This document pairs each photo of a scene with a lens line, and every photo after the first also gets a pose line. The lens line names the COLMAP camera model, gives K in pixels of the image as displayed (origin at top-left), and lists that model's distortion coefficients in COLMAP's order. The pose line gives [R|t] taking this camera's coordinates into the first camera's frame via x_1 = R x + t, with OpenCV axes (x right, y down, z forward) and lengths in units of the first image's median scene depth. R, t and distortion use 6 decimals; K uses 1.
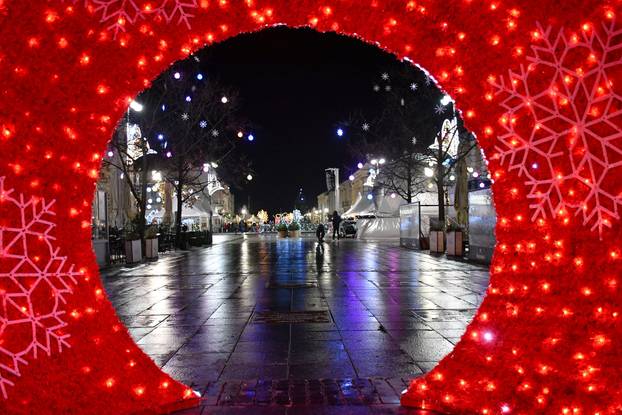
lens RADIAL K [[595.0, 0, 311.0], [0, 595.0, 207.5], [0, 0, 1]] dist [-0.002291, 0.002708]
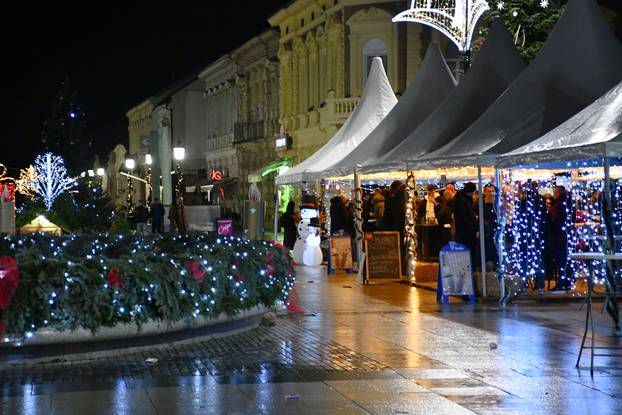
lens RADIAL K [[595.0, 0, 311.0], [0, 595.0, 207.5], [0, 0, 1]] dist [-0.002291, 0.002708]
pose [[0.941693, -0.013354, 0.336208, -0.003650], [-0.009645, 0.997730, 0.066644, 0.008860], [-0.336335, -0.066001, 0.939427, 0.722859]]
